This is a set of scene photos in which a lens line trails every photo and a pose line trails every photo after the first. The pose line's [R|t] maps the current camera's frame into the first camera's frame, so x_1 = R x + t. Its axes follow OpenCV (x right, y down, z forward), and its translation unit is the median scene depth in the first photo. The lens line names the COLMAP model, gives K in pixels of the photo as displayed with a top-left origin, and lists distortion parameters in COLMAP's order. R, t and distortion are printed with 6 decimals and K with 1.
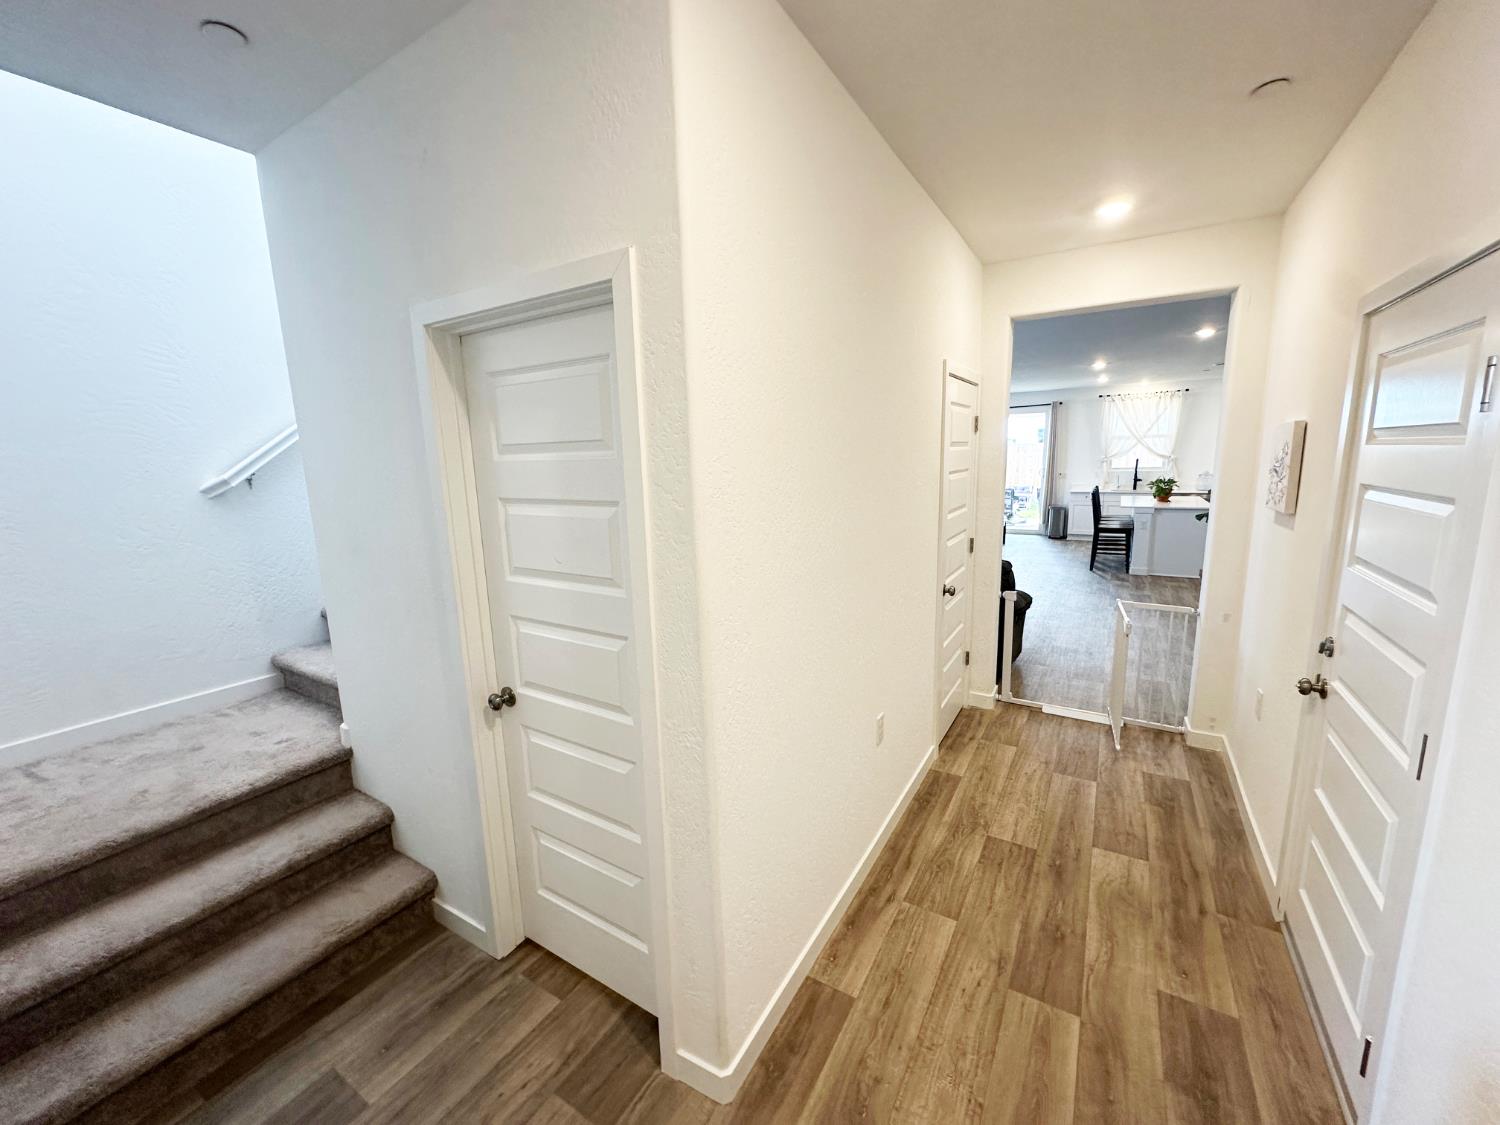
lens RADIAL K [[597.3, 0, 745.4], [0, 597.3, 561.9], [0, 0, 1]] dist [-0.001428, 0.000024]
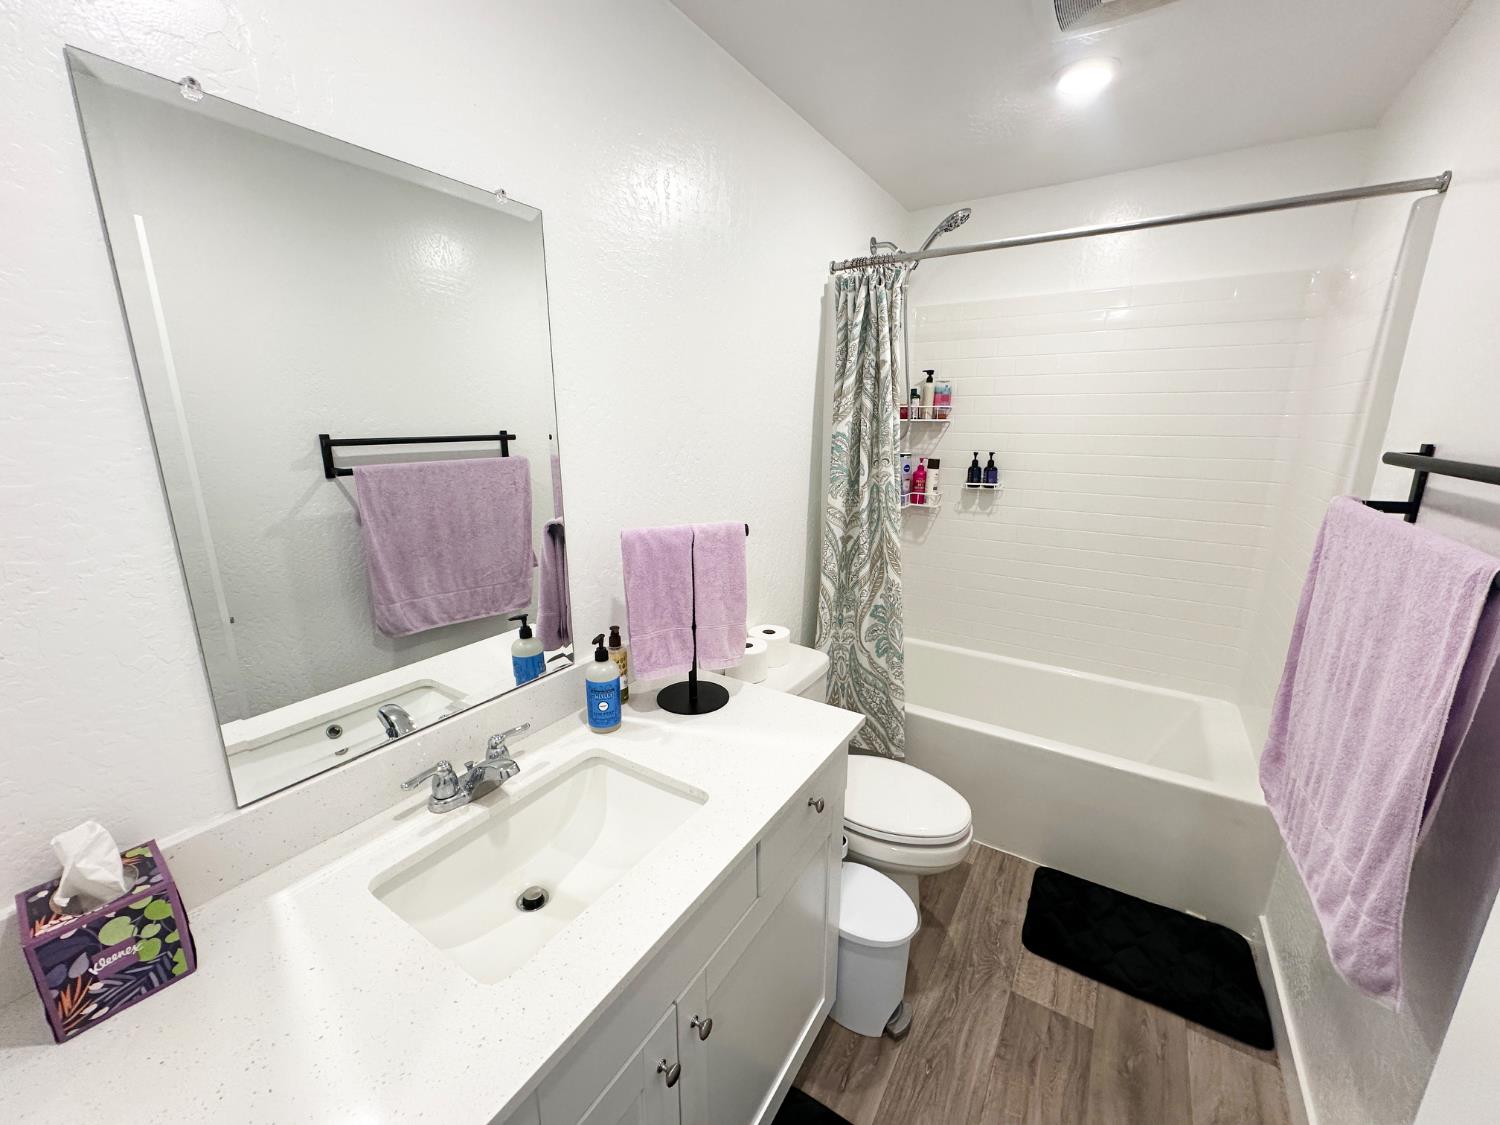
lens RADIAL K [[597.3, 0, 747.7], [0, 597.3, 566.2], [0, 0, 1]] dist [-0.001428, 0.000024]
pose [[0.999443, 0.032312, -0.008382, 0.144909], [-0.031738, 0.997615, 0.061300, -0.014777], [0.010343, -0.061000, 0.998084, 0.478239]]
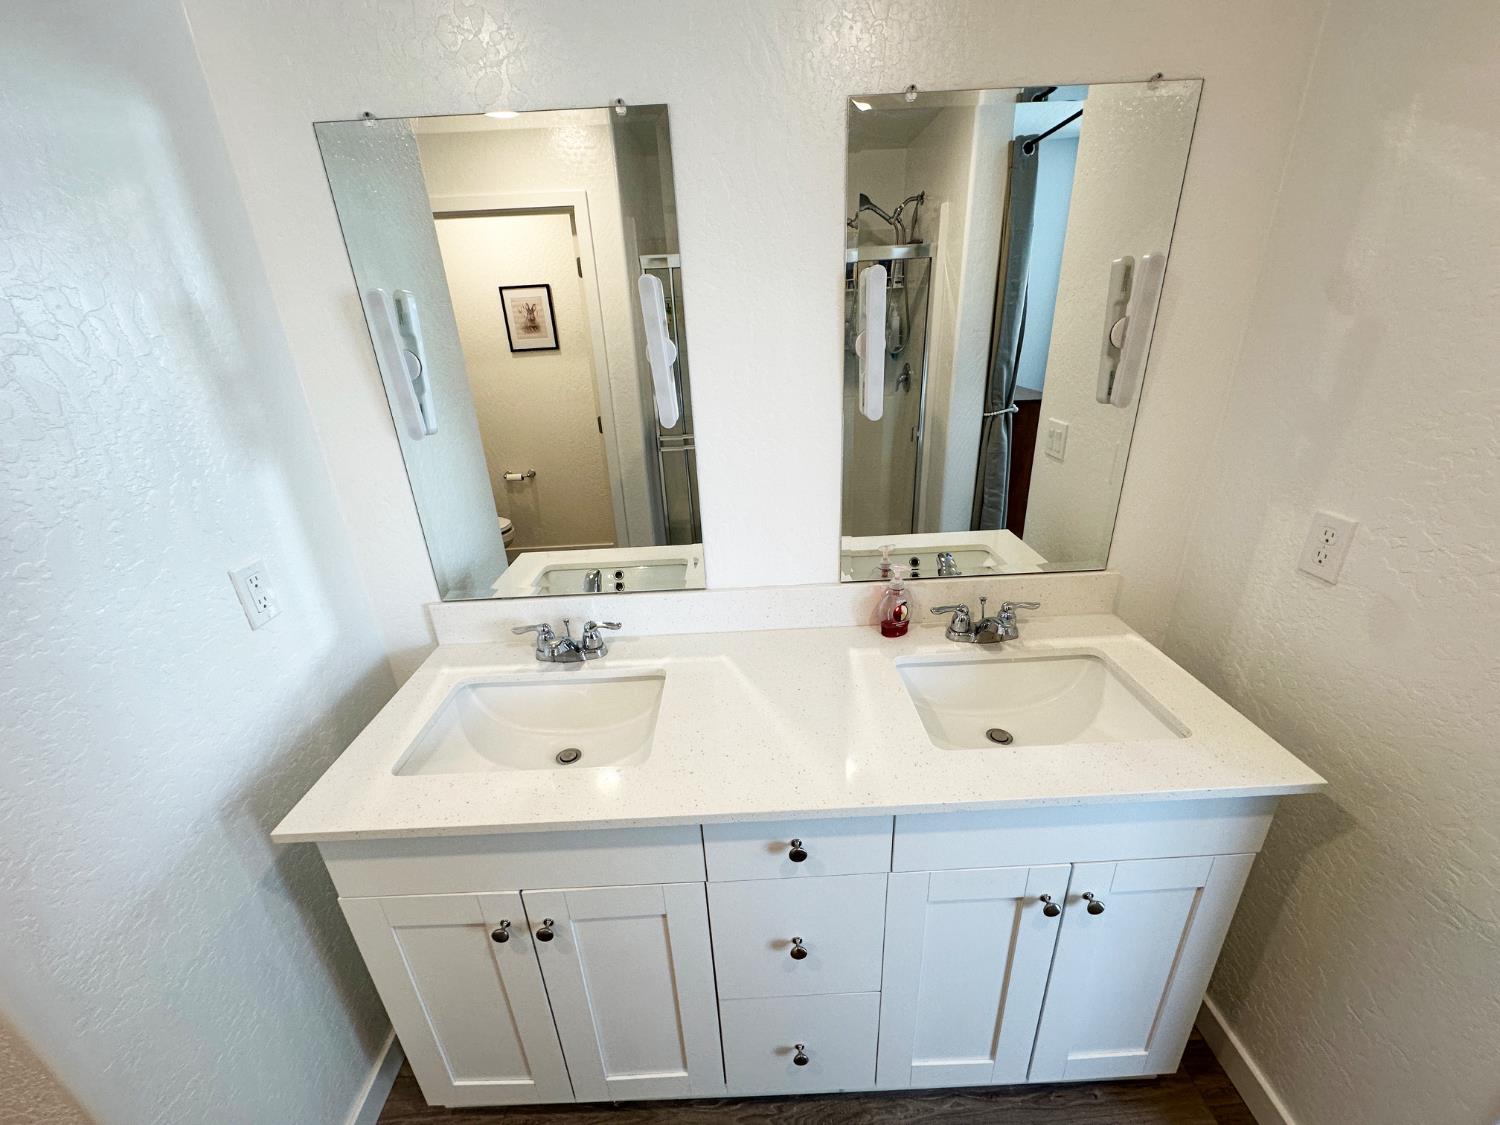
lens RADIAL K [[597.3, 0, 752.8], [0, 597.3, 561.8], [0, 0, 1]] dist [-0.001428, 0.000024]
pose [[0.545107, 0.328268, -0.771427, 0.287690], [-0.121093, 0.941334, 0.315003, -0.038150], [0.829575, -0.078295, 0.552878, 0.401078]]
